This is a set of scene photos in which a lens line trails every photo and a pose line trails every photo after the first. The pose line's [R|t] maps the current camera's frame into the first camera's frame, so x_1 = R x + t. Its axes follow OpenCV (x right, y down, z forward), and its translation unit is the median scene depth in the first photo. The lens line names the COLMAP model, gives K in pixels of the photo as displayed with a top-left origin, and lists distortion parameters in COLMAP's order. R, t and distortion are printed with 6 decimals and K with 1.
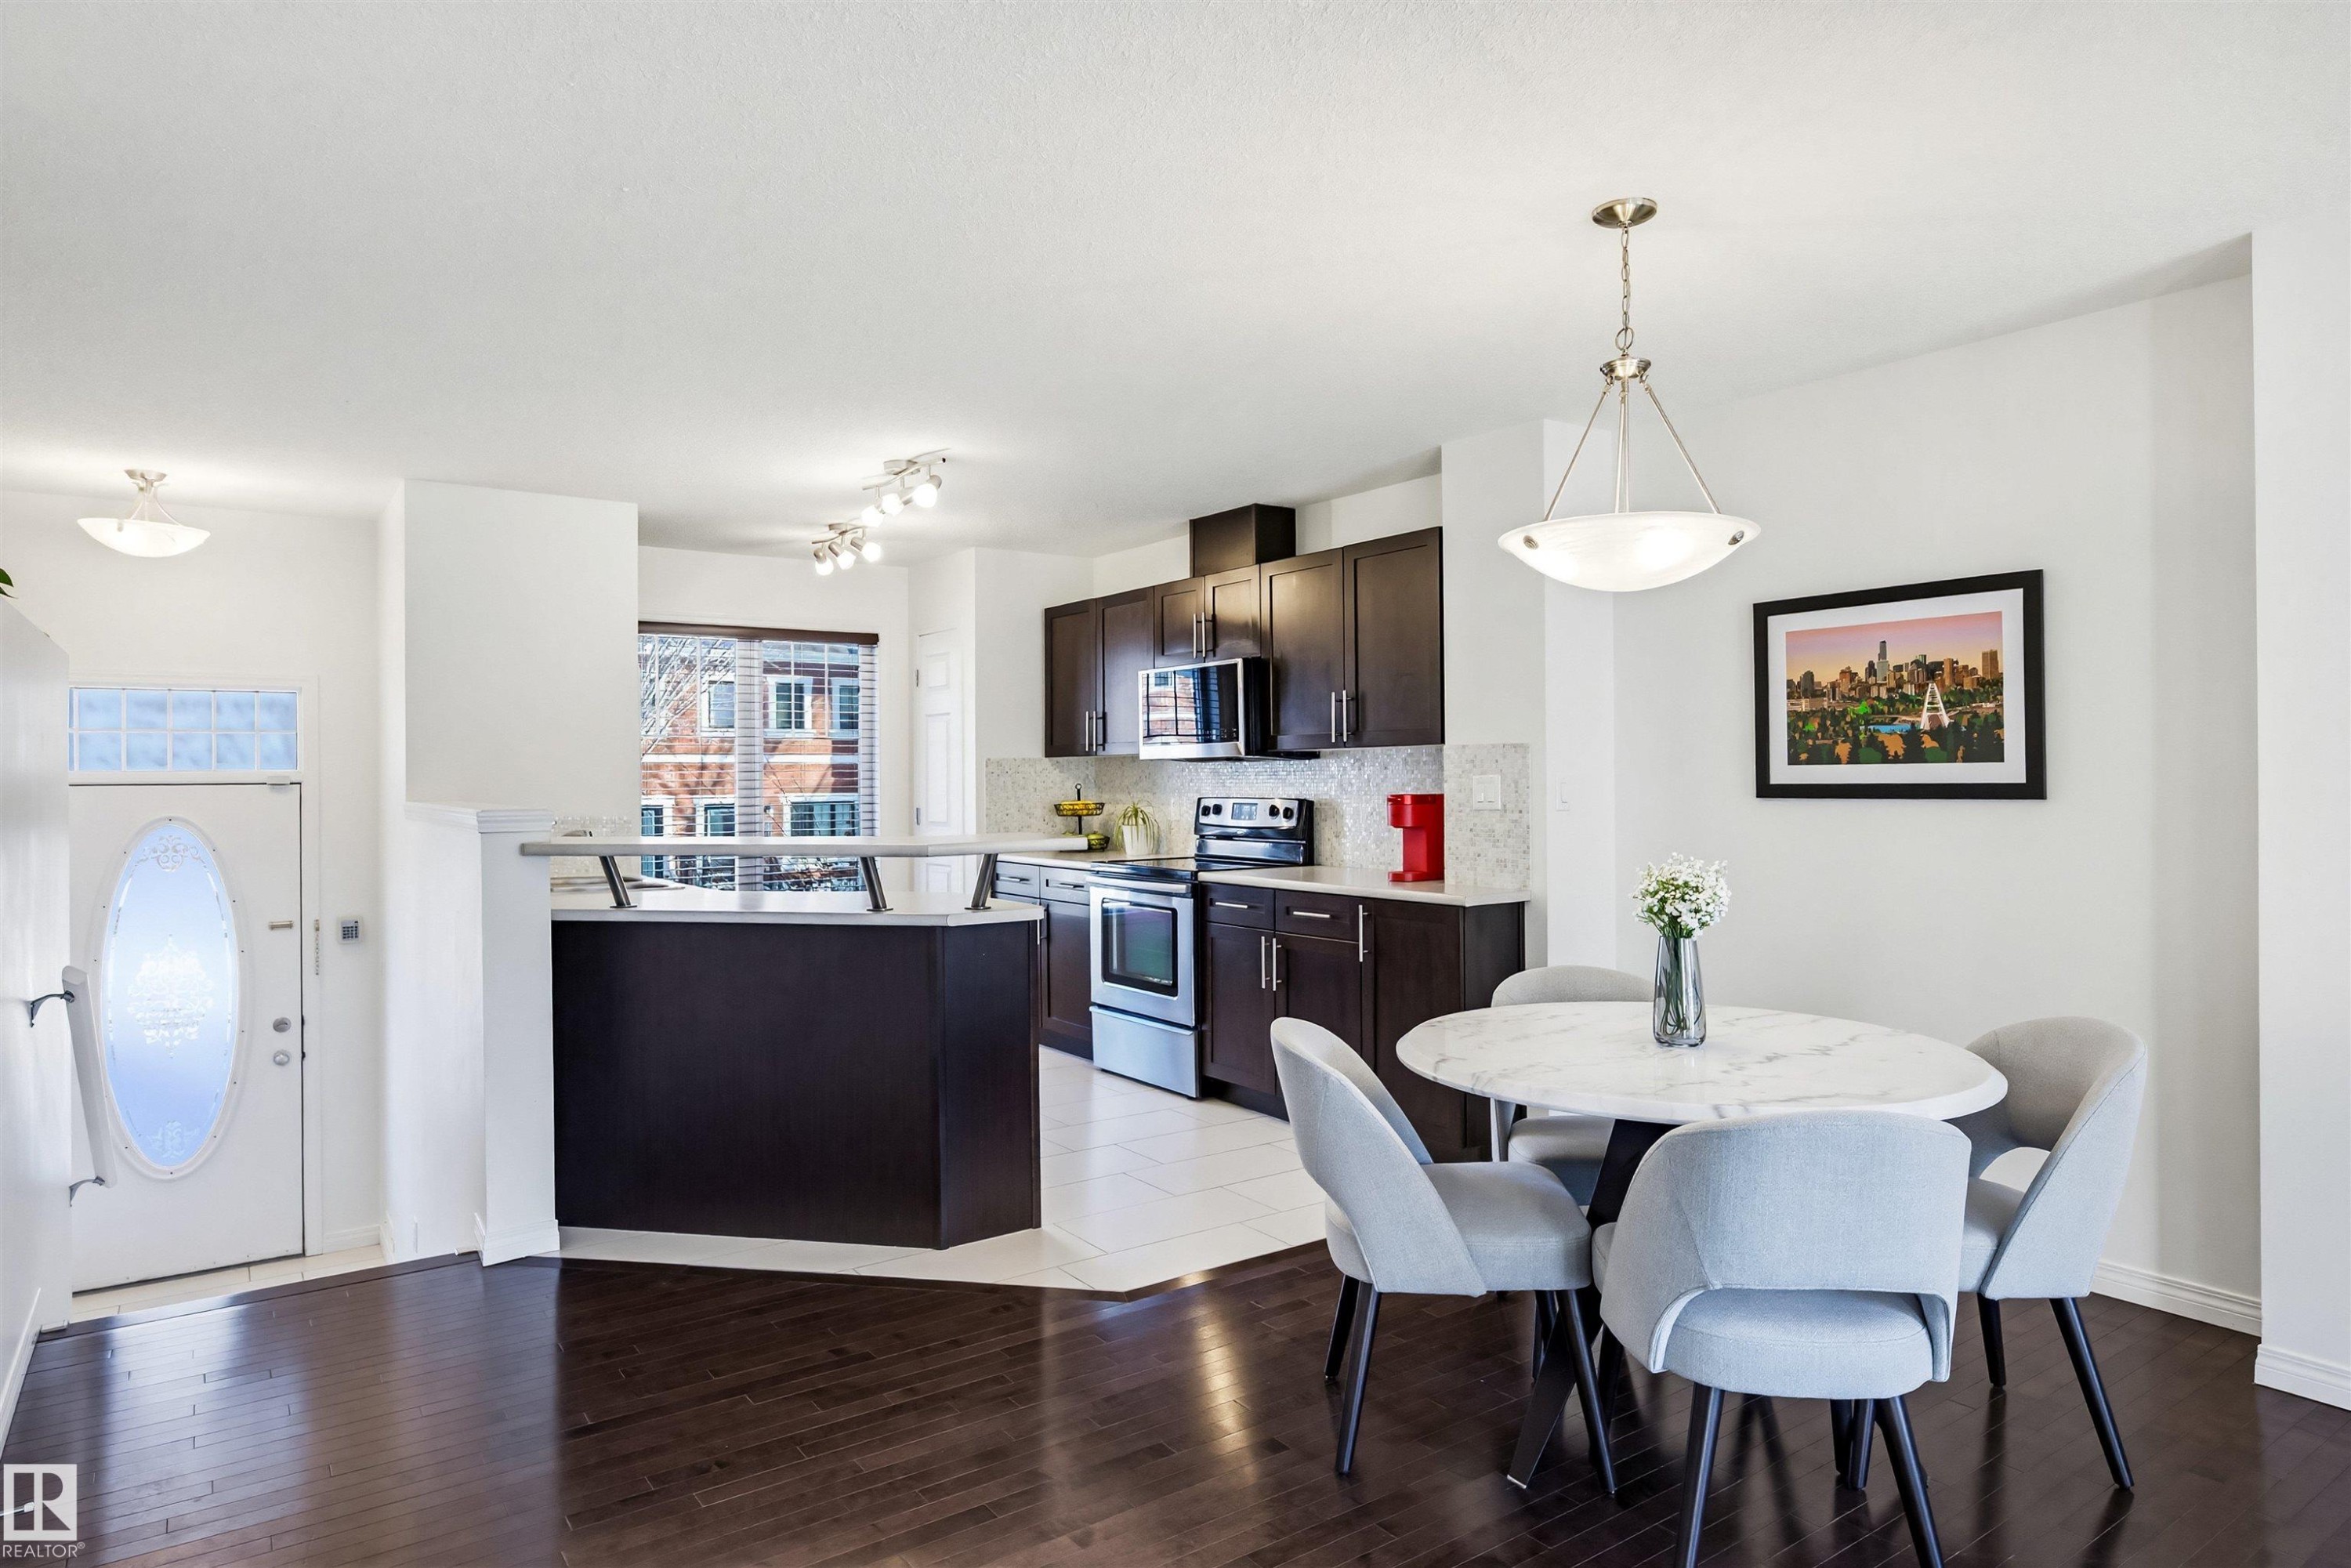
lens RADIAL K [[1357.1, 0, 1153.3], [0, 1357.1, 776.6], [0, 0, 1]] dist [0.001361, 0.003195]
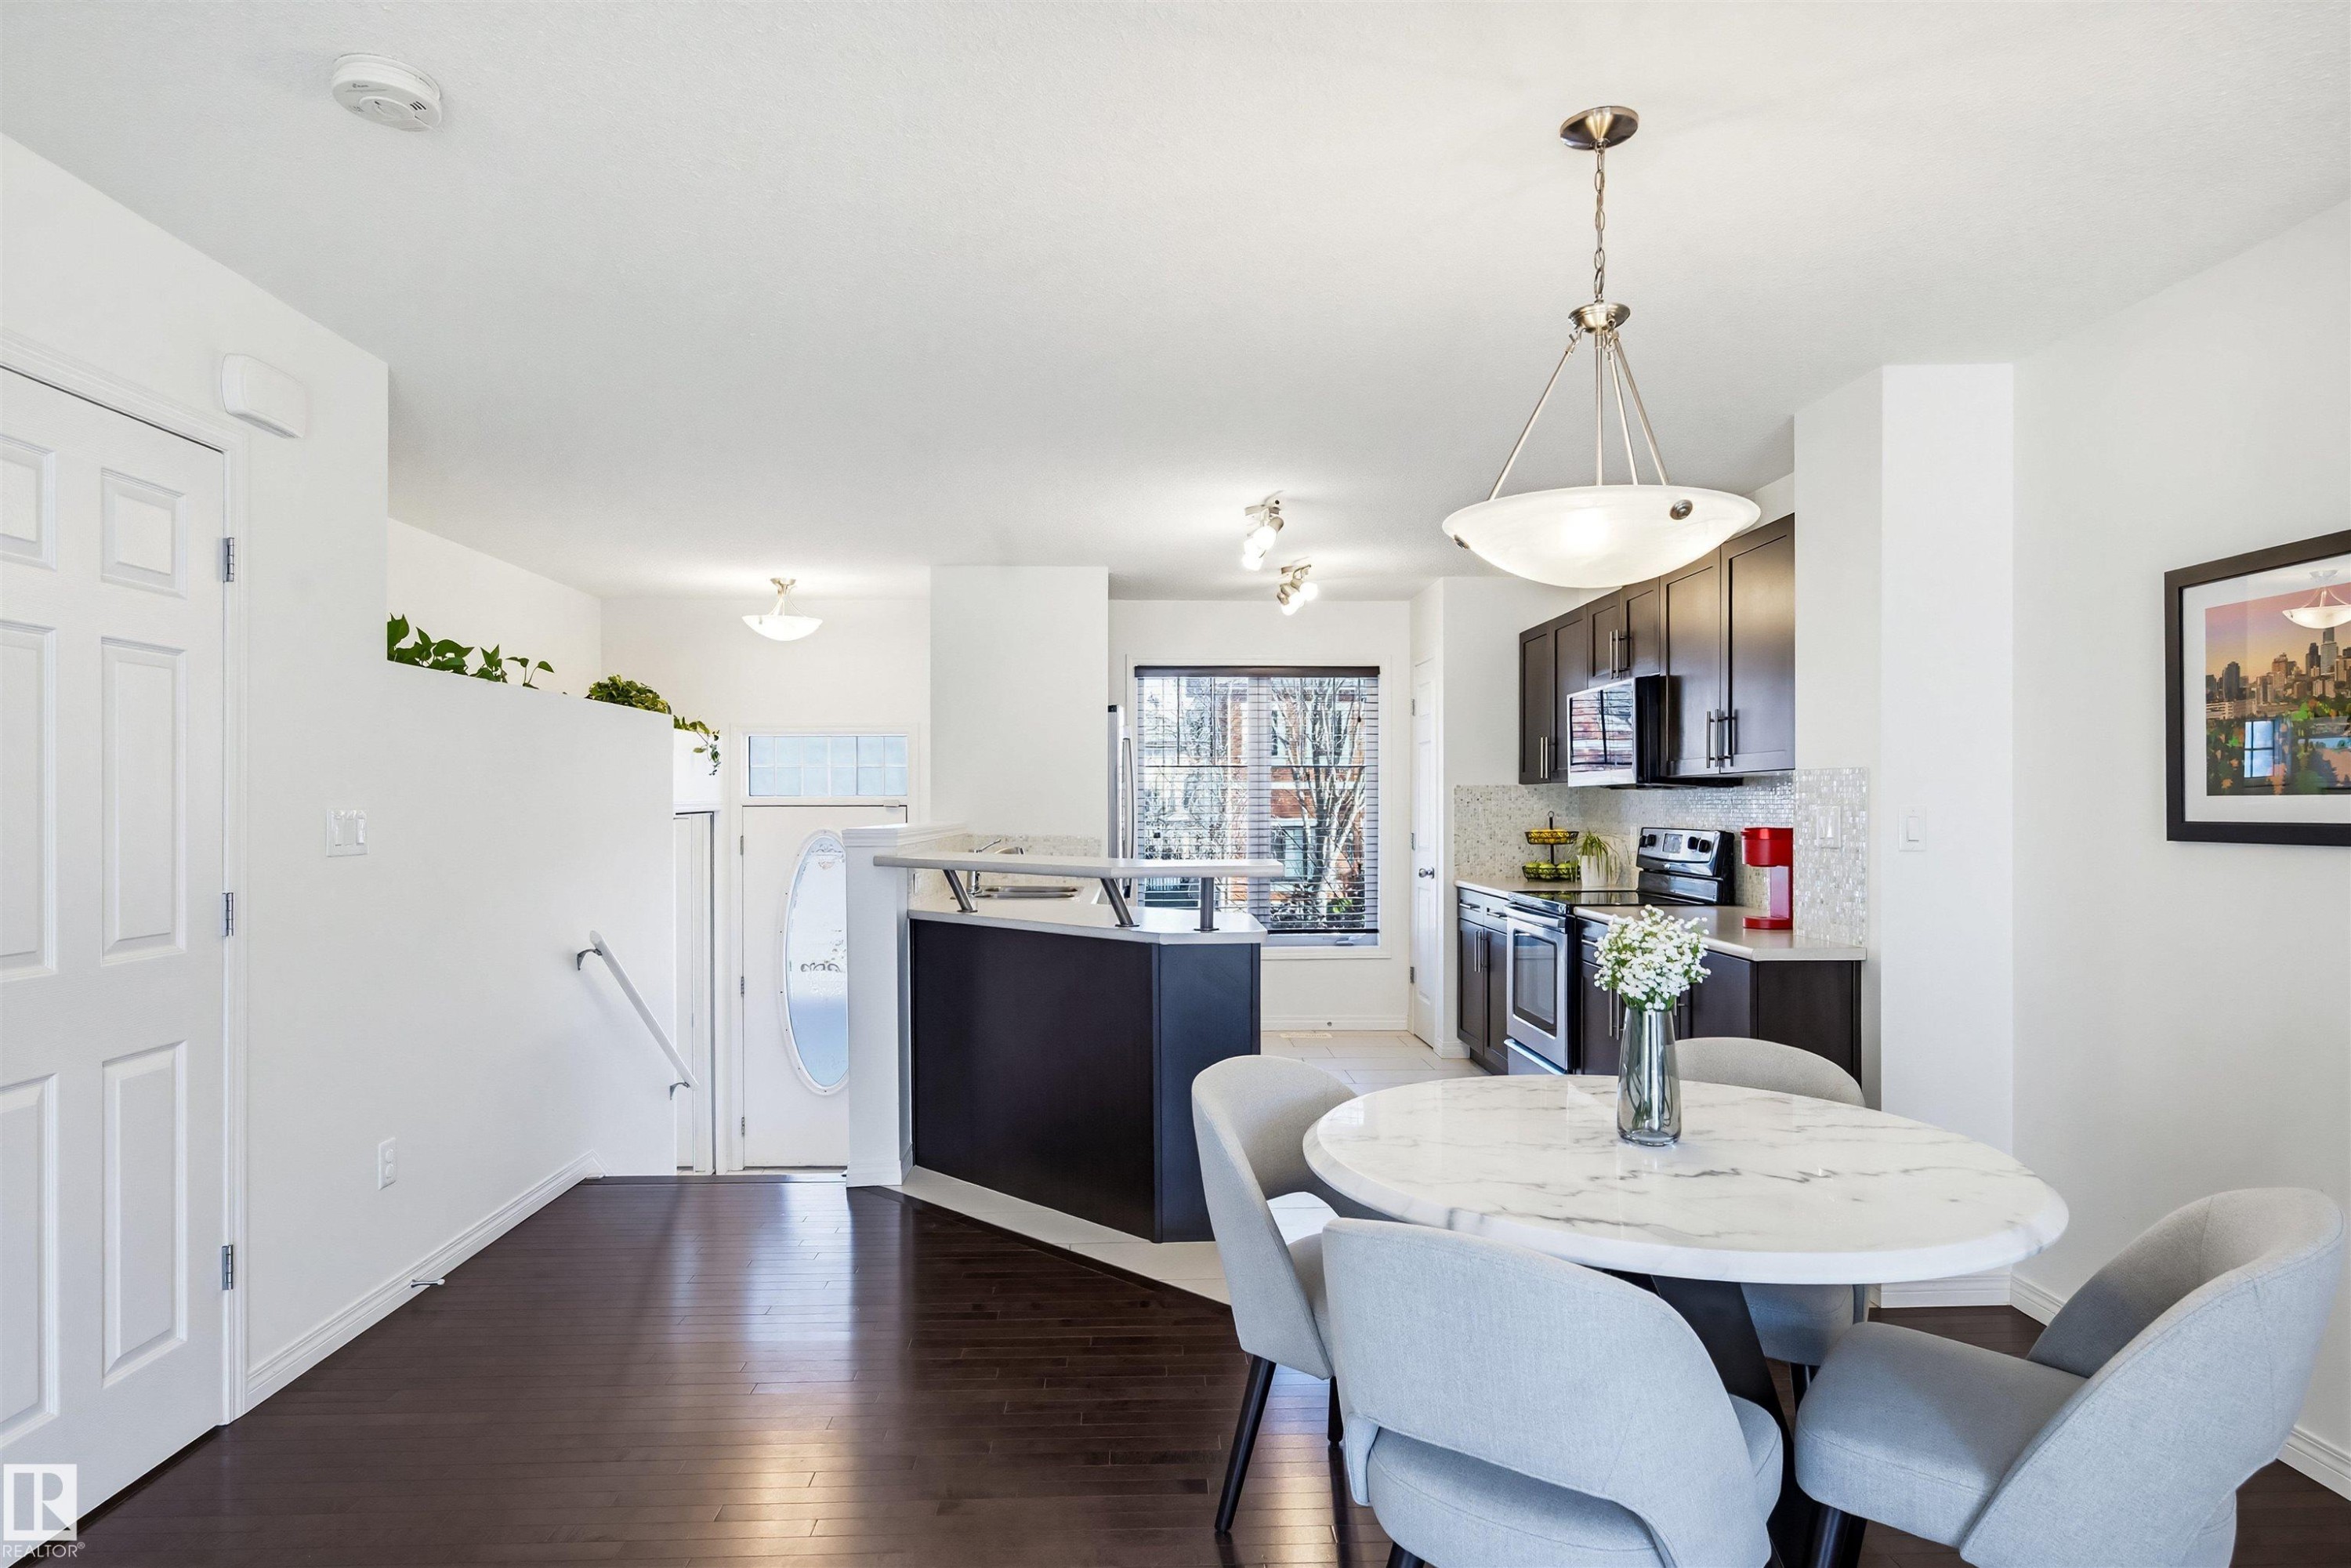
lens RADIAL K [[1305.0, 0, 1186.8], [0, 1305.0, 814.2], [0, 0, 1]] dist [0.016505, 0.000482]
pose [[0.844460, 0.009556, -0.535533, 0.291719], [-0.003920, 0.999924, 0.011660, -0.003365], [0.535604, -0.007747, 0.844434, 0.093989]]
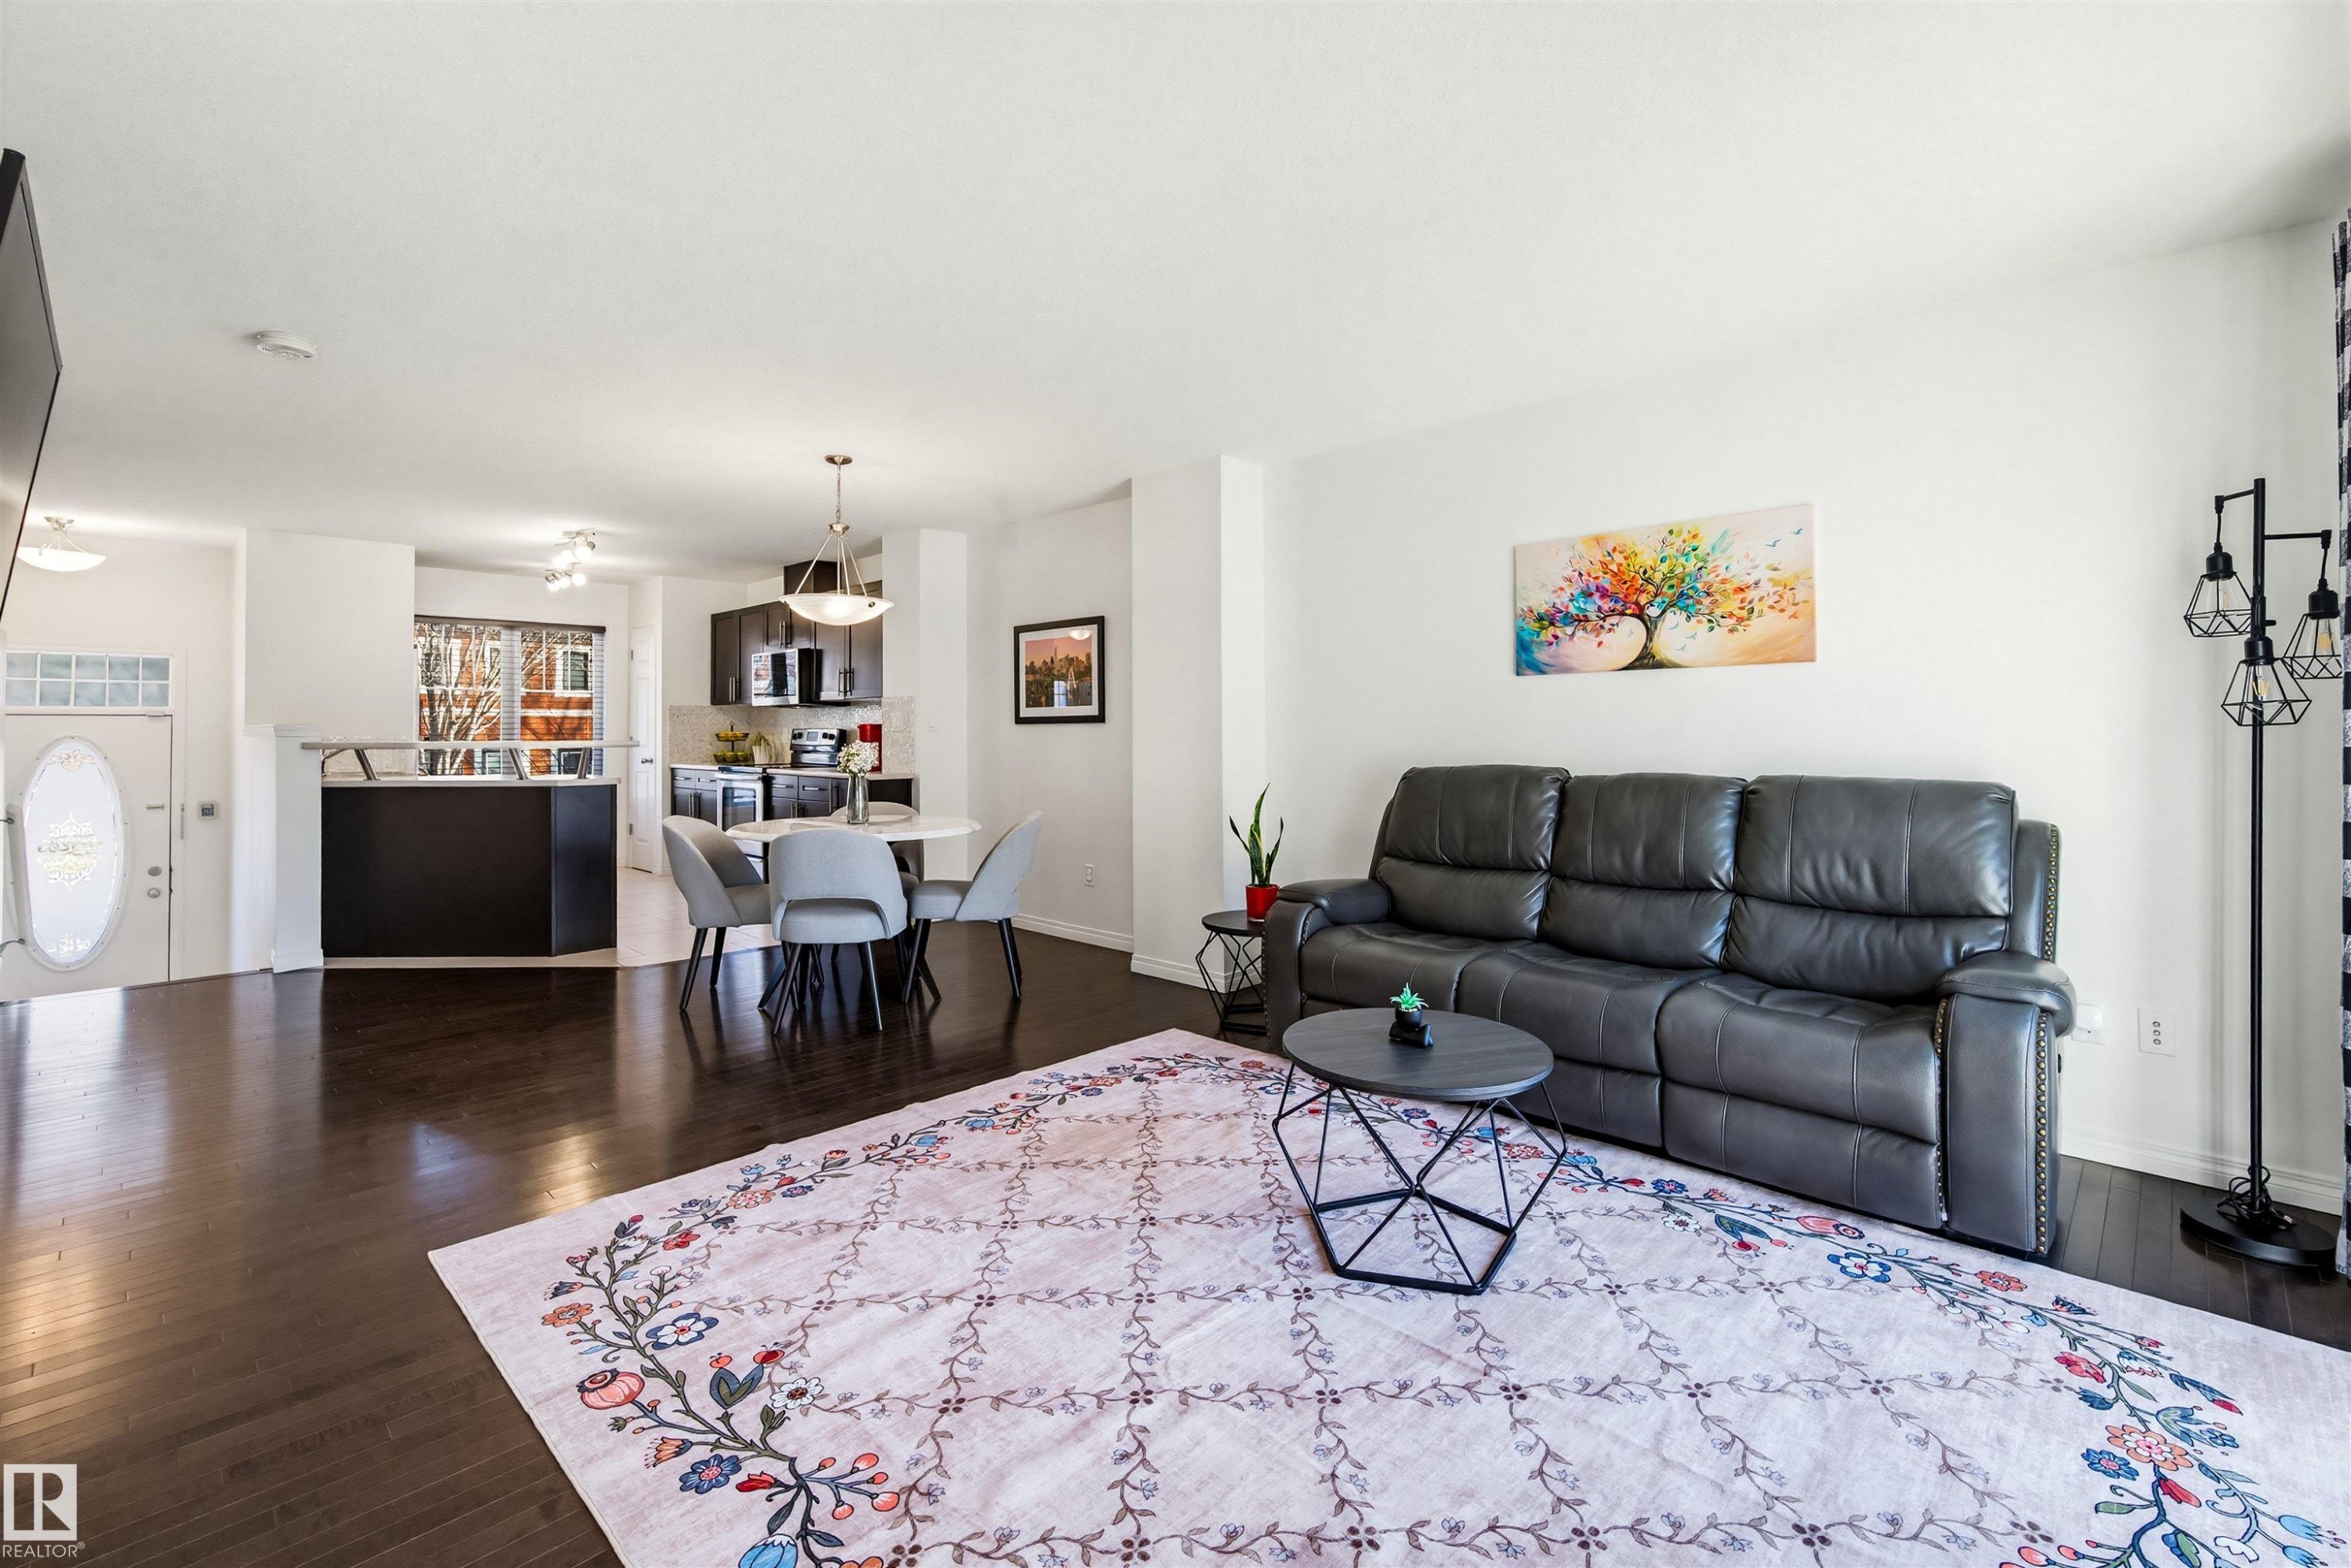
lens RADIAL K [[1024.1, 0, 1172.8], [0, 1024.1, 721.0], [0, 0, 1]] dist [-0.000419, -0.000090]
pose [[0.980491, 0.006787, 0.196447, 0.289533], [-0.004611, 0.999923, -0.011532, 0.021237], [-0.196510, 0.010401, 0.980447, -0.407895]]
